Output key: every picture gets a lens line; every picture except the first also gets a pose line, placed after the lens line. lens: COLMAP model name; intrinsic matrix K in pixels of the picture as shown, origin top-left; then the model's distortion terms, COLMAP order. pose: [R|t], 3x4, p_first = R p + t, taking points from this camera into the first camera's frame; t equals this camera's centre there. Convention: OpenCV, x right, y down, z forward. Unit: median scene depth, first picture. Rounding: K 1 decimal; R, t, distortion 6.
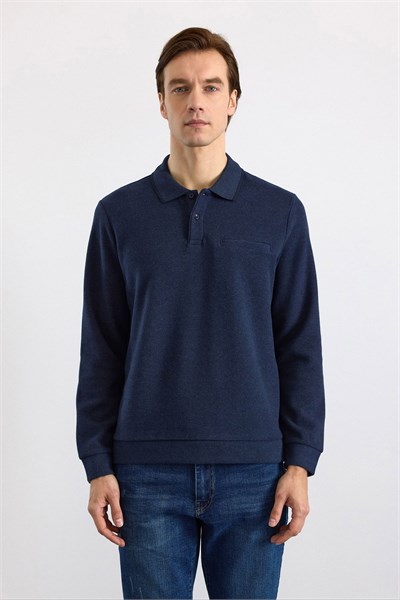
lens RADIAL K [[834.5, 0, 202.2], [0, 834.5, 313.7], [0, 0, 1]] dist [0.019478, 0.000000]
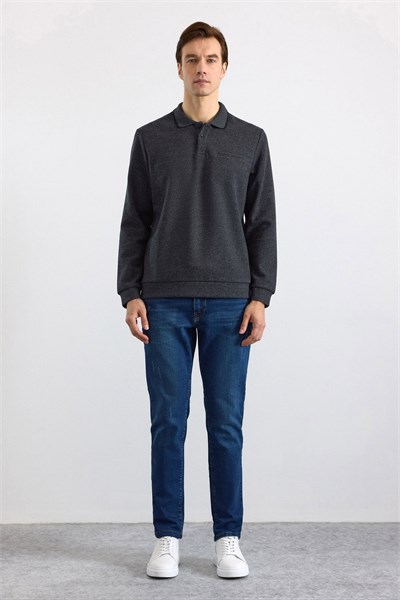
lens RADIAL K [[903.3, 0, 202.4], [0, 903.3, 297.7], [0, 0, 1]] dist [0.008035, 0.000000]
pose [[0.999241, 0.026074, 0.028926, -0.044956], [-0.025506, 0.999478, -0.019828, 0.225888], [-0.029428, 0.019075, 0.999385, -0.745952]]
